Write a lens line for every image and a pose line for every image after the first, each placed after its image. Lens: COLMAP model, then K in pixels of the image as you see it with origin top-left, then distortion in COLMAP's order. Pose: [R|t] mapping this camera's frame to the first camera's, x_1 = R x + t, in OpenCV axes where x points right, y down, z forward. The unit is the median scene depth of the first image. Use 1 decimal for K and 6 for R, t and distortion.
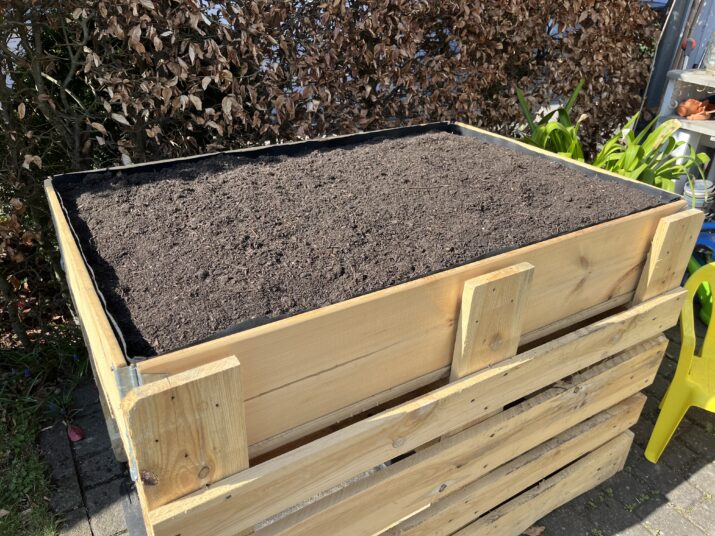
lens RADIAL K [[536.0, 0, 356.3], [0, 536.0, 272.9], [0, 0, 1]] dist [0.077128, -0.115988]
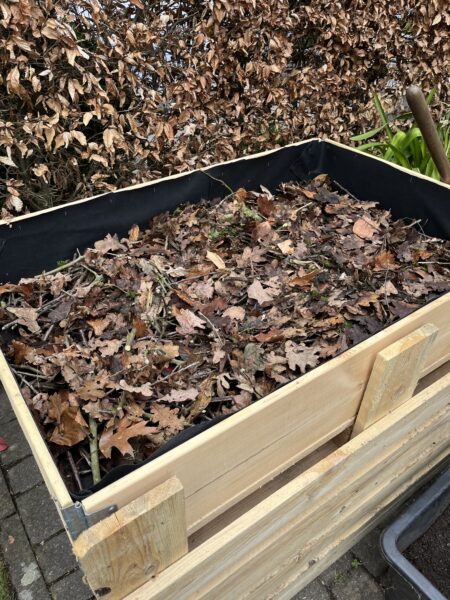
lens RADIAL K [[449.8, 0, 225.0], [0, 449.8, 300.0], [0, 0, 1]] dist [0.077128, -0.115988]
pose [[0.998044, -0.051520, 0.035414, -0.067414], [0.045043, 0.985407, 0.164146, -0.139887], [-0.043354, -0.162230, 0.985800, 0.098301]]
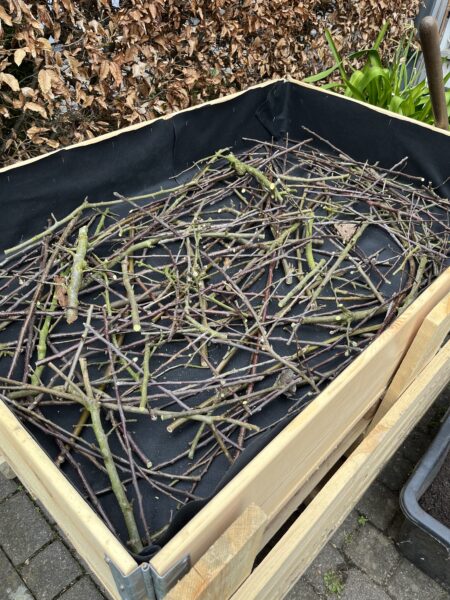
lens RADIAL K [[443.3, 0, 225.0], [0, 443.3, 300.0], [0, 0, 1]] dist [0.112792, -0.156309]
pose [[0.968005, -0.155158, 0.197209, -0.162654], [0.098308, 0.957588, 0.270853, -0.149845], [-0.230870, -0.242800, 0.942203, 0.204602]]
